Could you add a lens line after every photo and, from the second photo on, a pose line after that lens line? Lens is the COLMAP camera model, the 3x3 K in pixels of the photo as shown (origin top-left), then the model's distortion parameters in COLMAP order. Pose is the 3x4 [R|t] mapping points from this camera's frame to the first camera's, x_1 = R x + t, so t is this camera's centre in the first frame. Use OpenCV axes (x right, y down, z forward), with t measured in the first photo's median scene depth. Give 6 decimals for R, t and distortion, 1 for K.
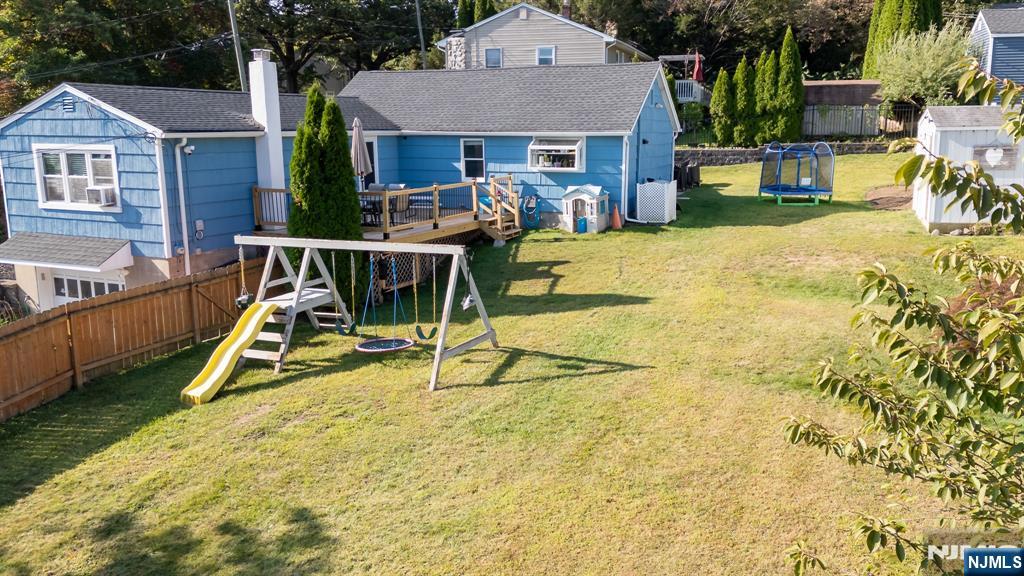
lens RADIAL K [[781.7, 0, 512.0], [0, 781.7, 288.0], [0, 0, 1]] dist [0.056060, -0.003365]
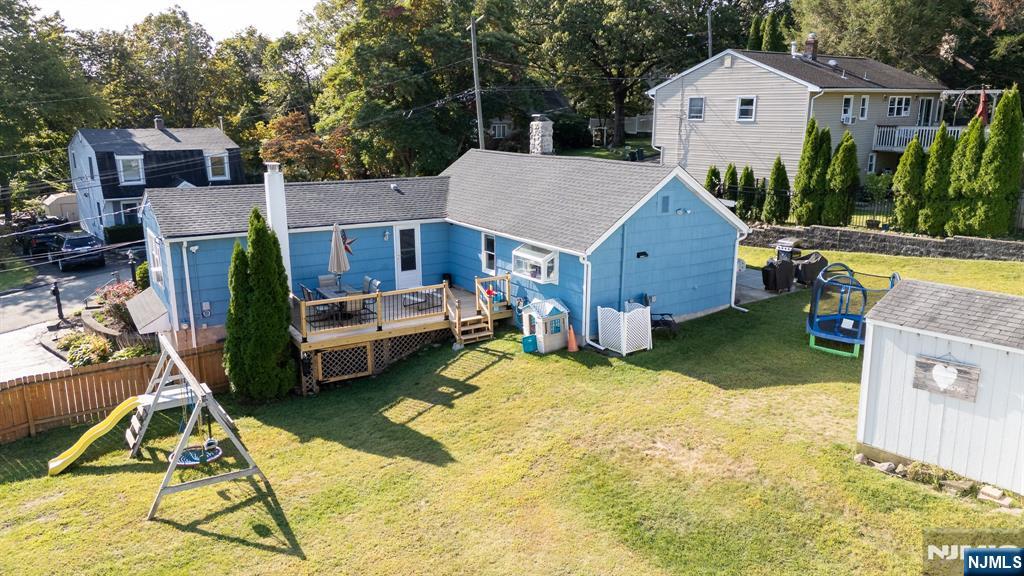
lens RADIAL K [[718.3, 0, 512.0], [0, 718.3, 288.0], [0, 0, 1]] dist [0.037894, -0.005458]
pose [[0.837943, 0.134668, -0.528882, 0.480035], [-0.111715, 0.990883, 0.075309, -0.192072], [0.534201, -0.004021, 0.845348, 0.215206]]
